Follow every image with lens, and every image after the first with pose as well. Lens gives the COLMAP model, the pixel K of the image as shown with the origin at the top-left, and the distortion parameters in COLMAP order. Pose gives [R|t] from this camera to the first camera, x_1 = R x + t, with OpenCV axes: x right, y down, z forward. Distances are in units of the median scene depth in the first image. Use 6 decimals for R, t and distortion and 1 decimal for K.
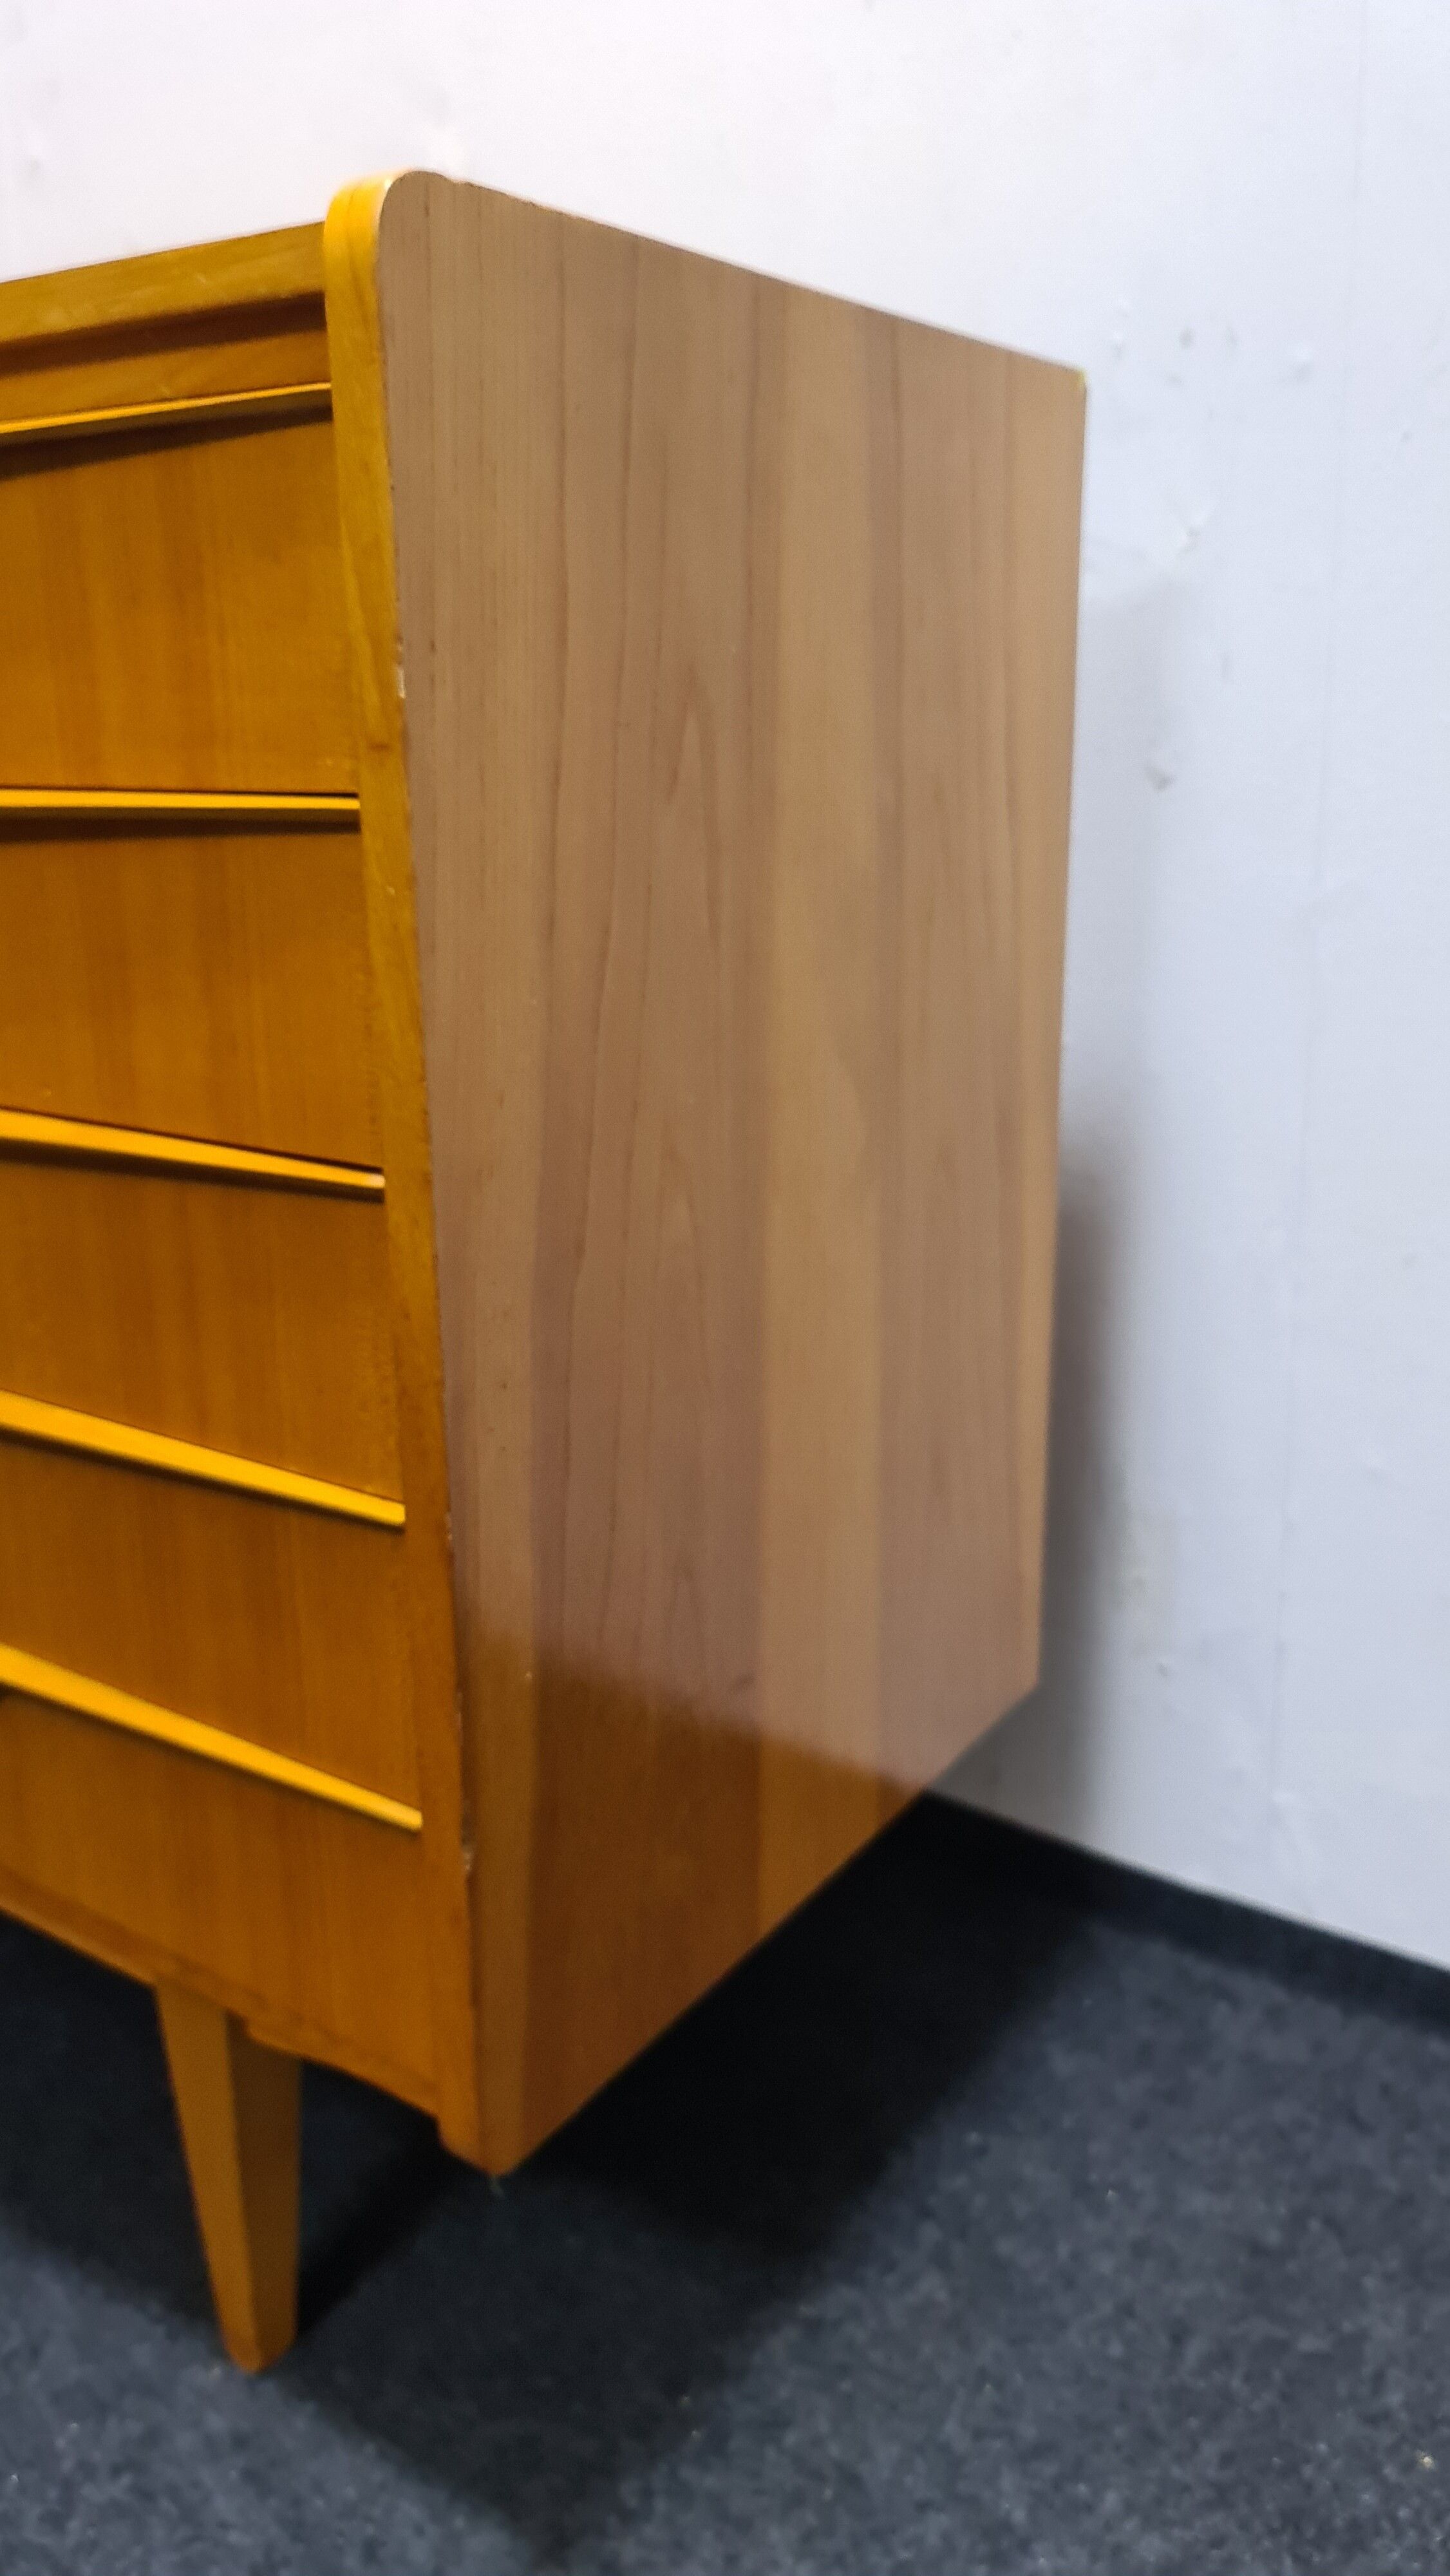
lens RADIAL K [[1905.4, 0, 733.8], [0, 1905.4, 1286.3], [0, 0, 1]] dist [0.064507, -0.052109]
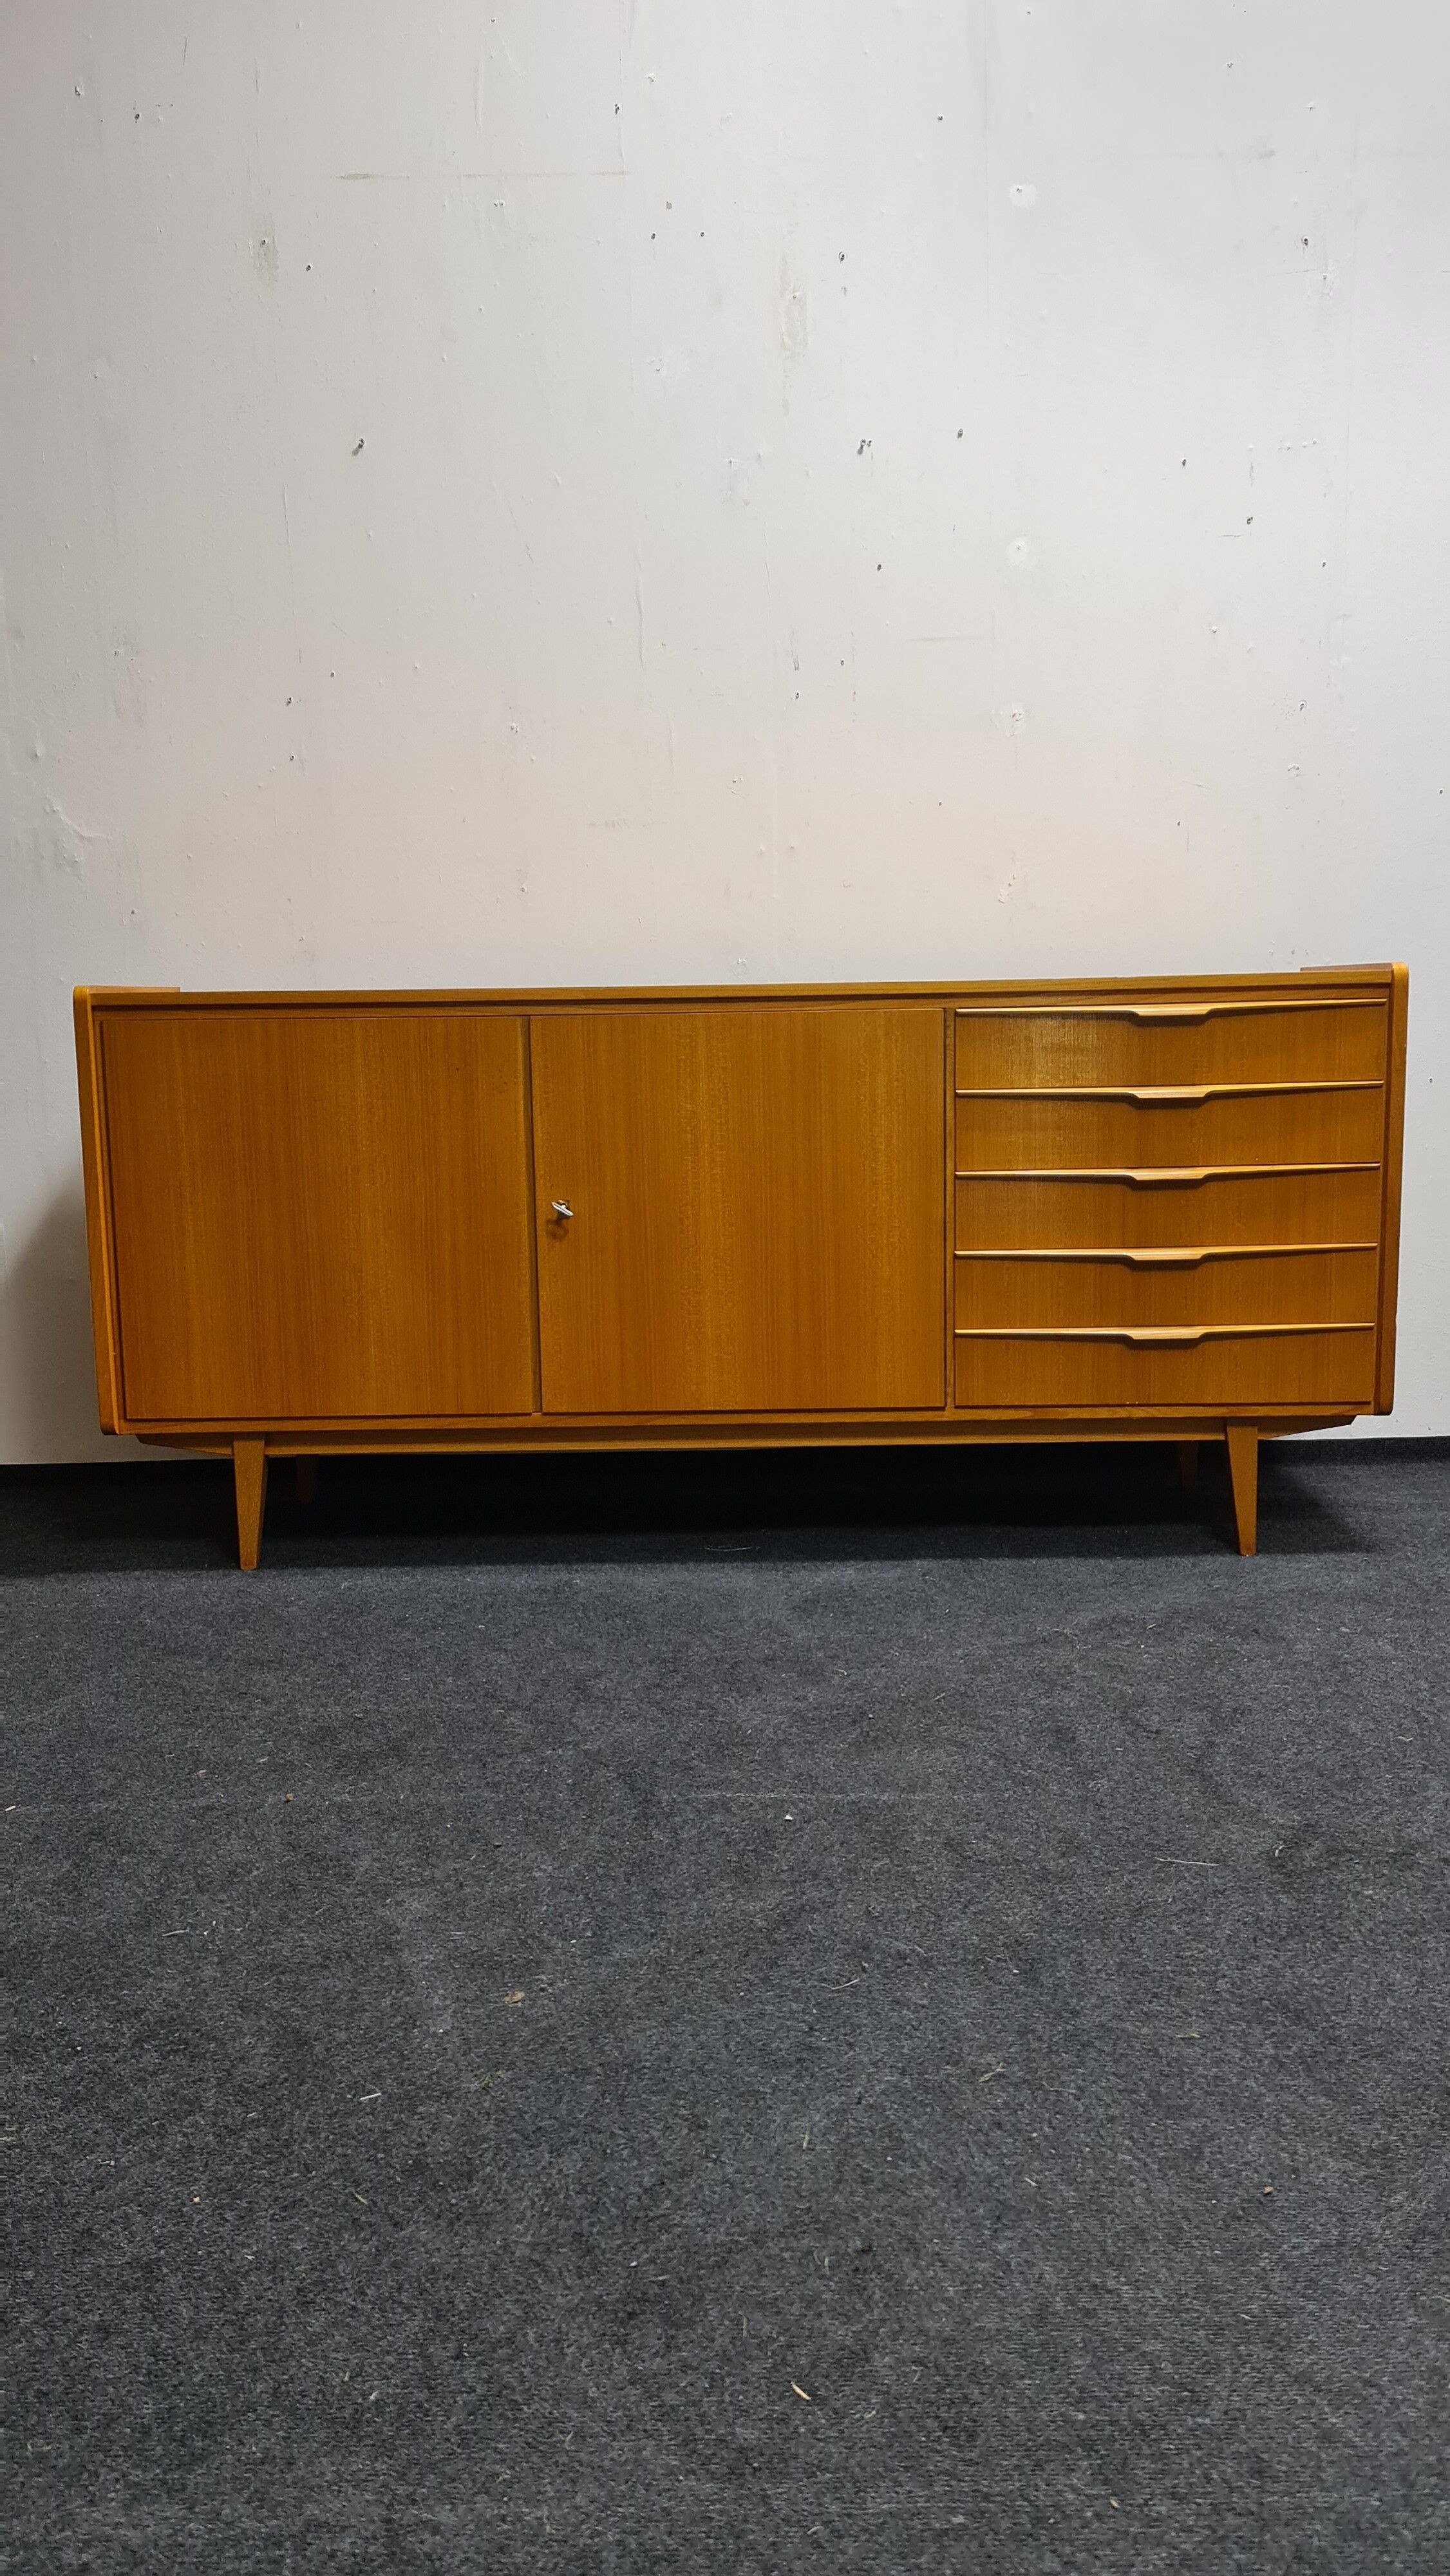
lens RADIAL K [[1905.4, 0, 722.8], [0, 1905.4, 1254.7], [0, 0, 1]] dist [0.064507, -0.052109]
pose [[0.829688, -0.077075, 0.552881, -2.772797], [0.165144, 0.979979, -0.111210, 0.280663], [-0.533240, 0.183574, 0.825806, -1.301369]]
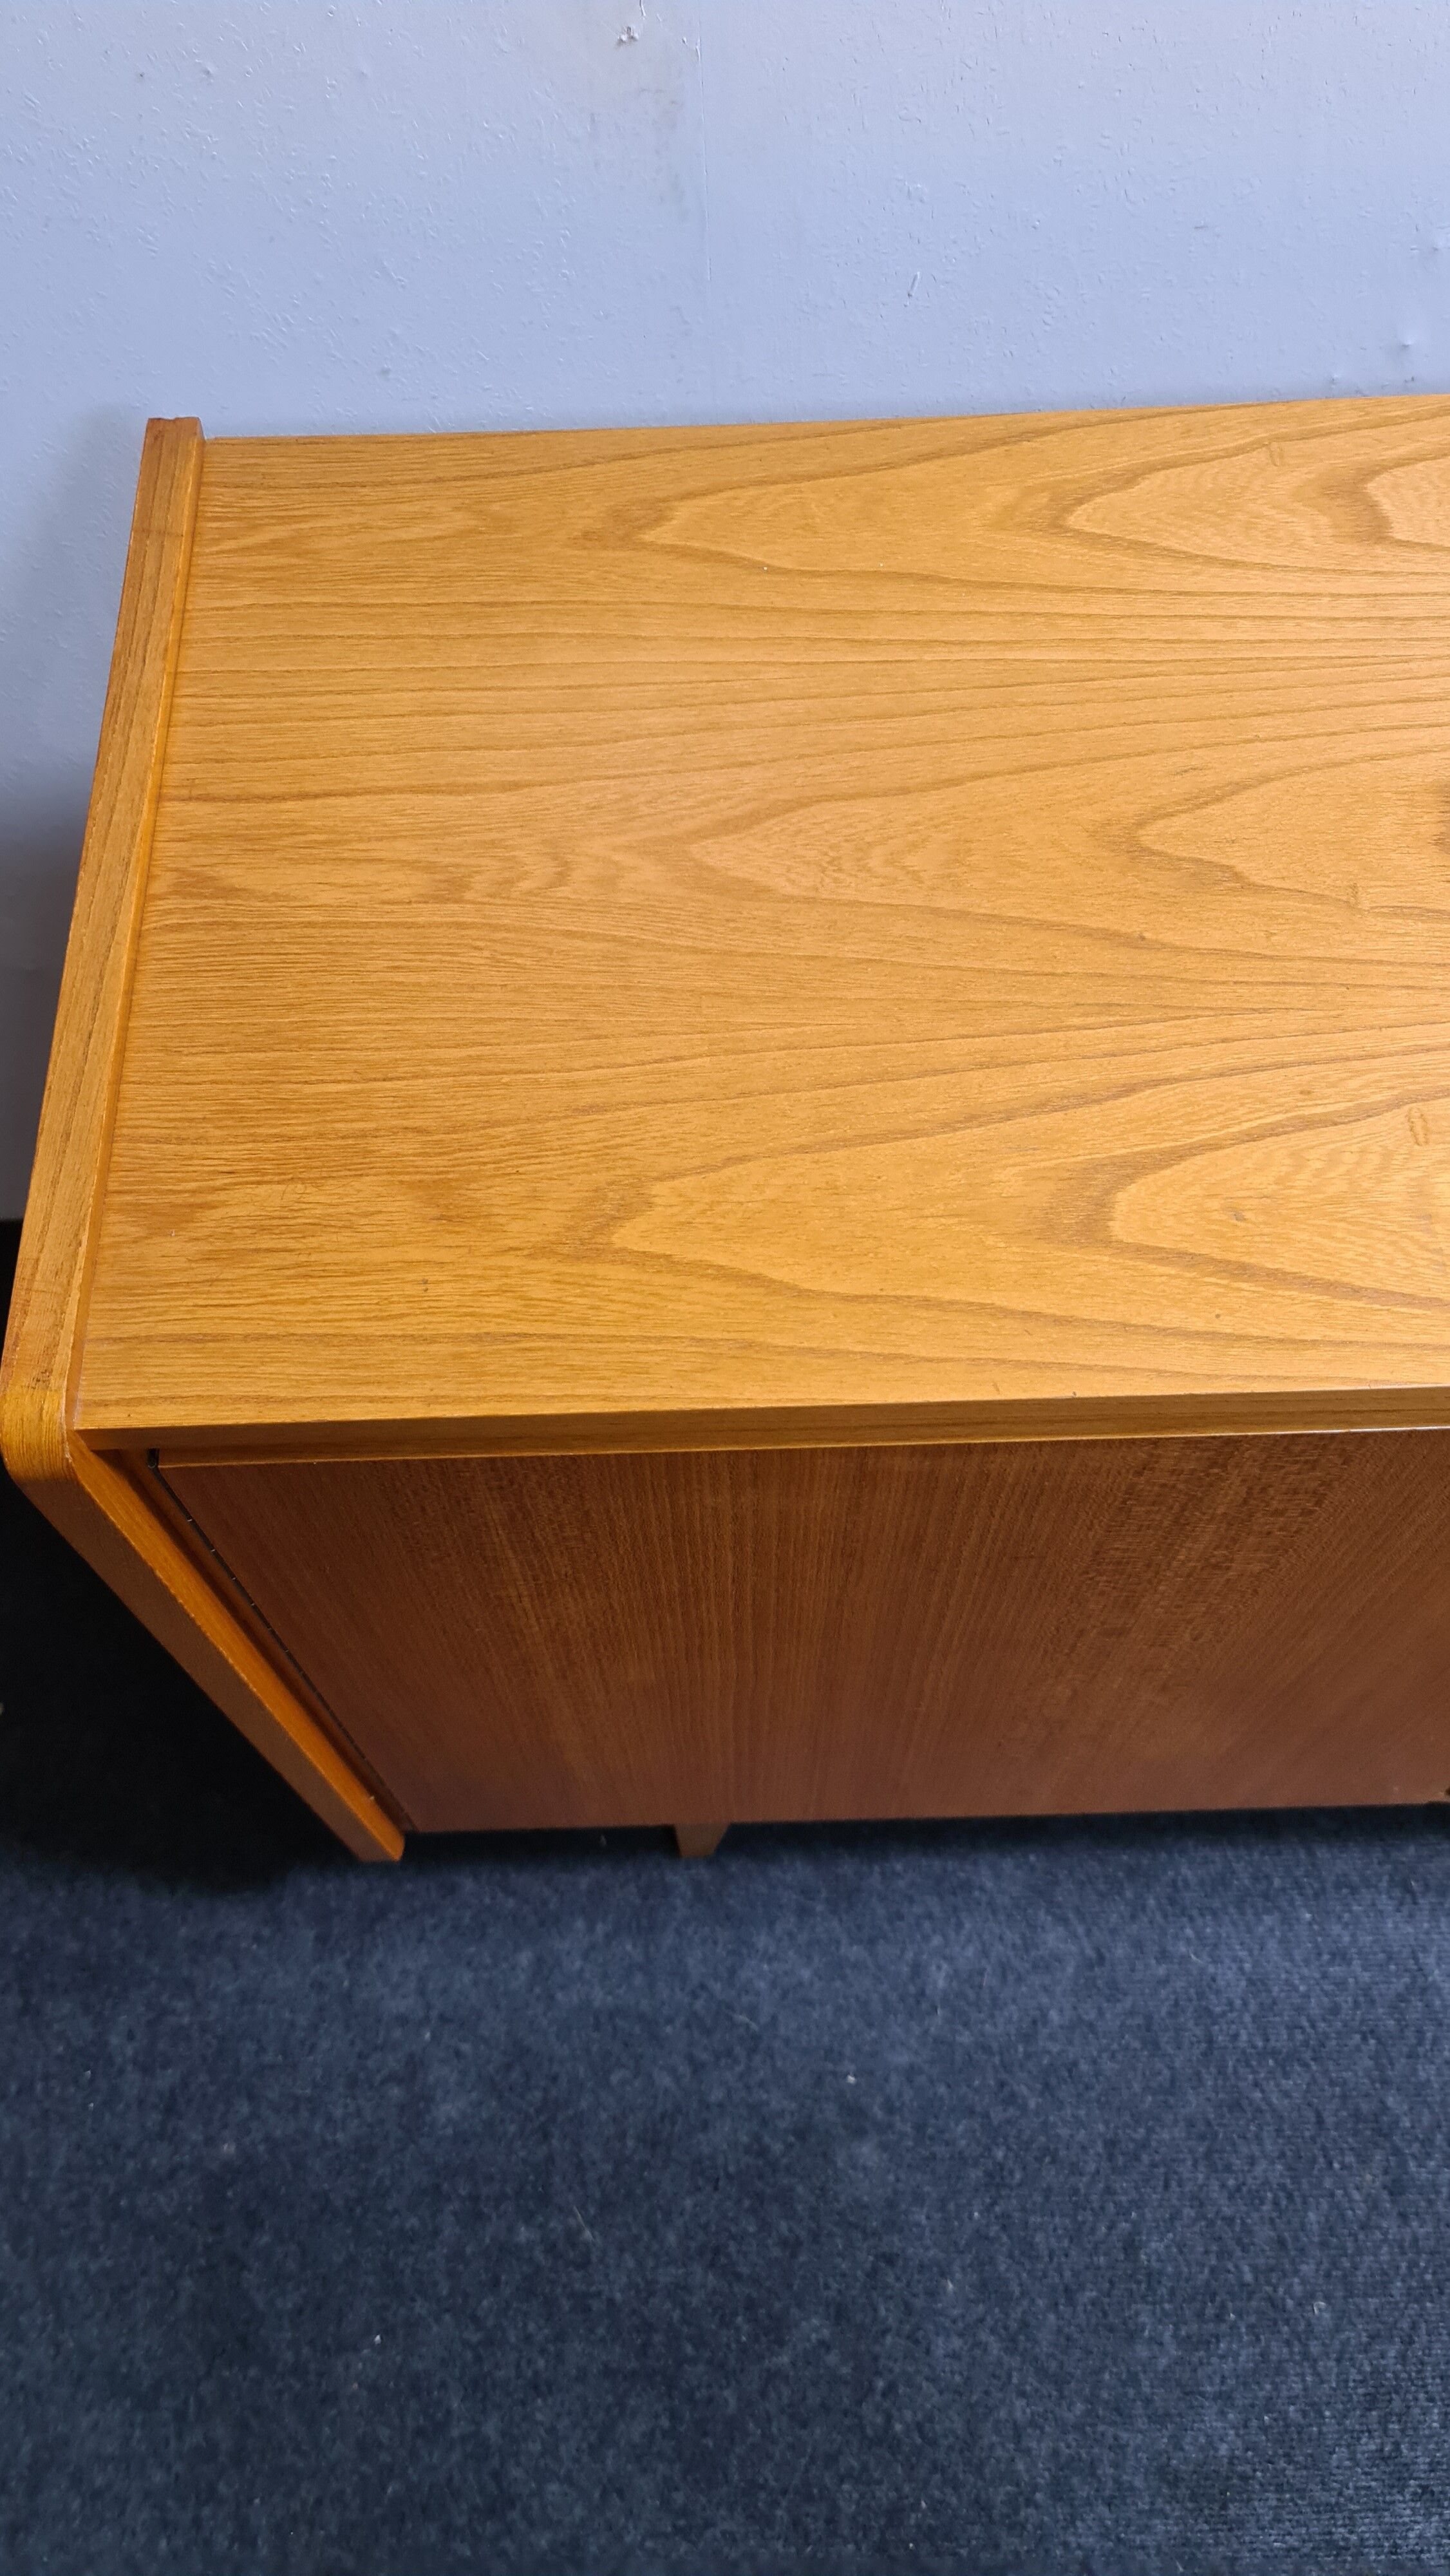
lens RADIAL K [[1905.4, 0, 683.5], [0, 1905.4, 1283.6], [0, 0, 1]] dist [0.064507, -0.052109]
pose [[0.813883, -0.520955, 0.257295, -1.838570], [0.184748, 0.651876, 0.735477, -1.145731], [-0.550875, -0.551057, 0.626796, 1.236780]]
